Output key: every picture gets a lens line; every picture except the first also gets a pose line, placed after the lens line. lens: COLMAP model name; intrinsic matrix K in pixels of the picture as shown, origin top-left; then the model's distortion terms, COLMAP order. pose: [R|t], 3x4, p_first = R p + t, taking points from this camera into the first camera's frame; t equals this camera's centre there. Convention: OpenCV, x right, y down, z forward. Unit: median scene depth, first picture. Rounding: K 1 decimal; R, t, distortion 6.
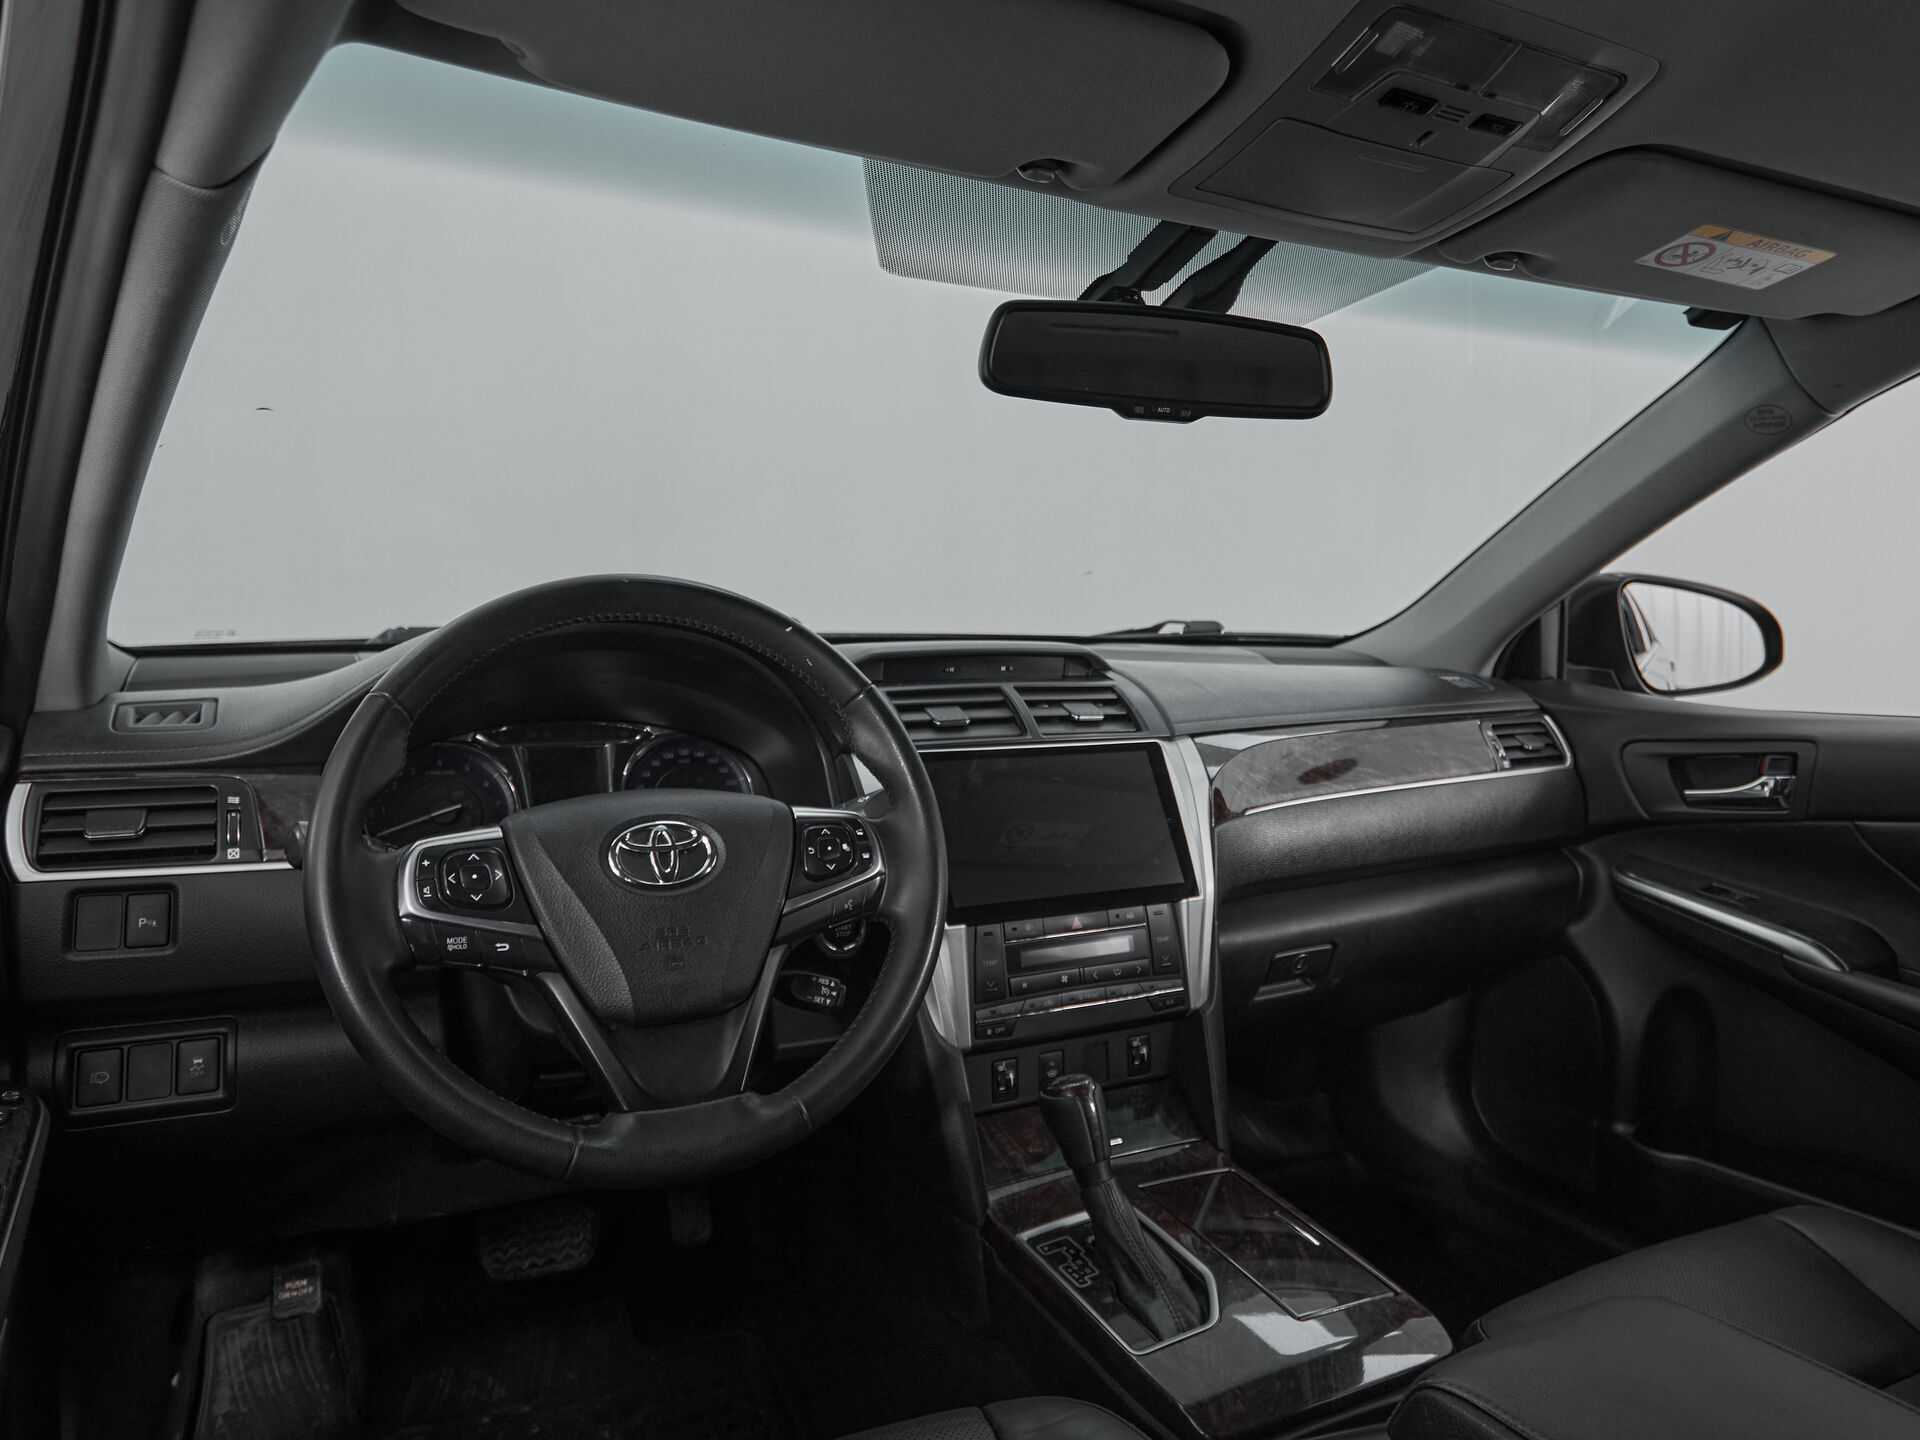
lens RADIAL K [[1365.2, 0, 961.2], [0, 1365.2, 700.6], [0, 0, 1]] dist [-0.005183, -0.005477]
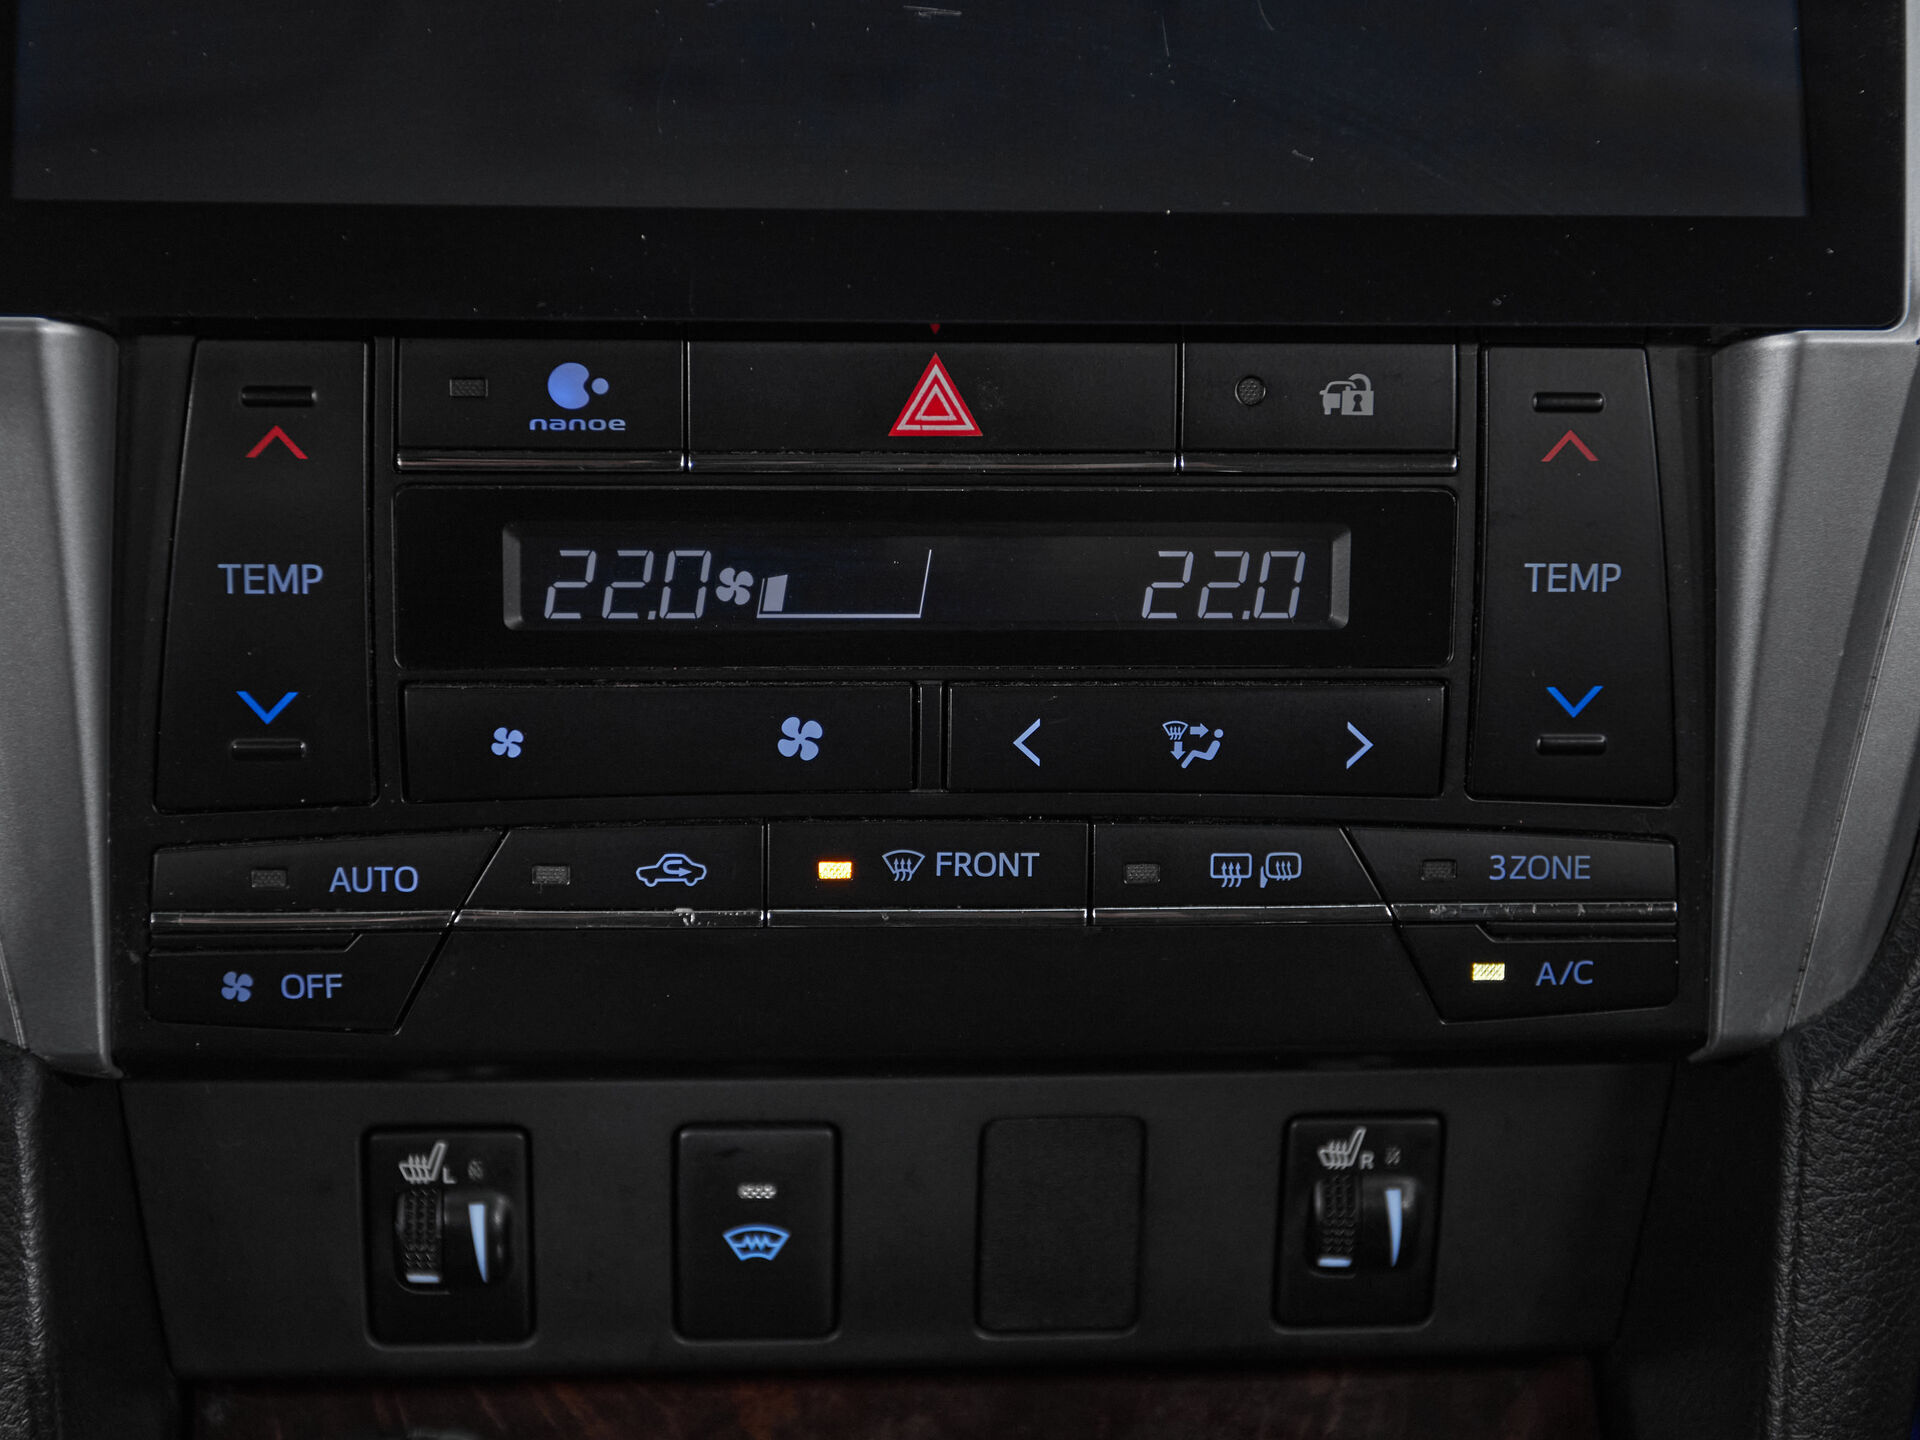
lens RADIAL K [[2731.1, 0, 960.0], [0, 2731.1, 720.0], [0, 0, 1]] dist [-0.000539, -0.001466]
pose [[0.912532, 0.170425, -0.371806, 0.188428], [-0.048121, 0.947474, 0.316191, 0.091255], [0.406164, -0.270642, 0.872802, 0.661734]]
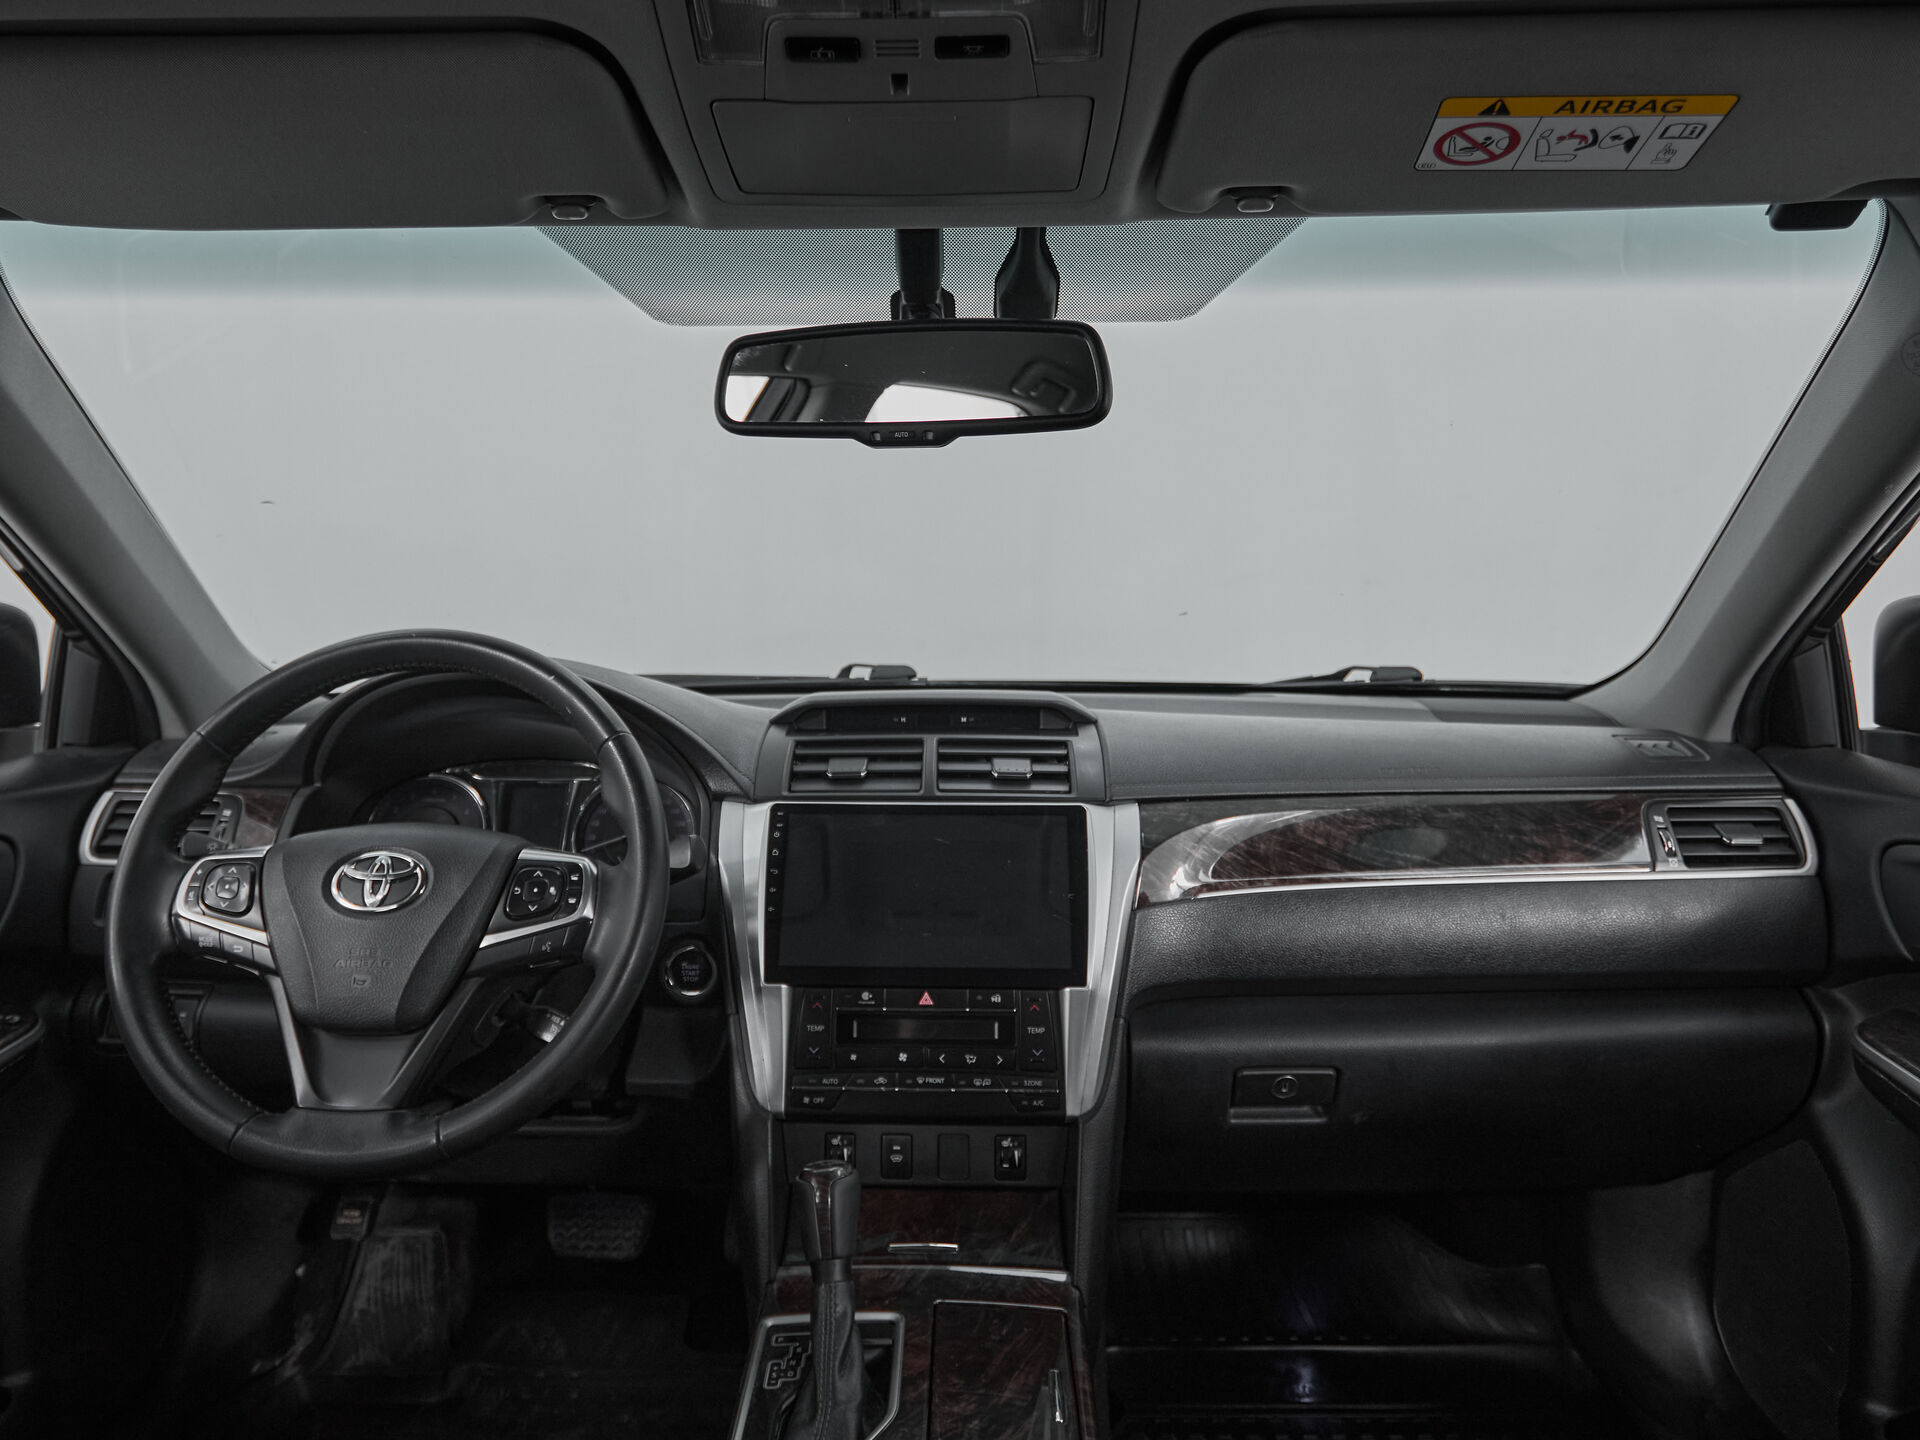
lens RADIAL K [[1332.5, 0, 920.0], [0, 1332.5, 716.0], [0, 0, 1]] dist [-0.004395, -0.000781]
pose [[0.852156, 0.016679, -0.523021, 0.497604], [-0.027114, 0.999557, -0.012302, -0.014188], [0.522584, 0.024664, 0.852231, 0.211500]]
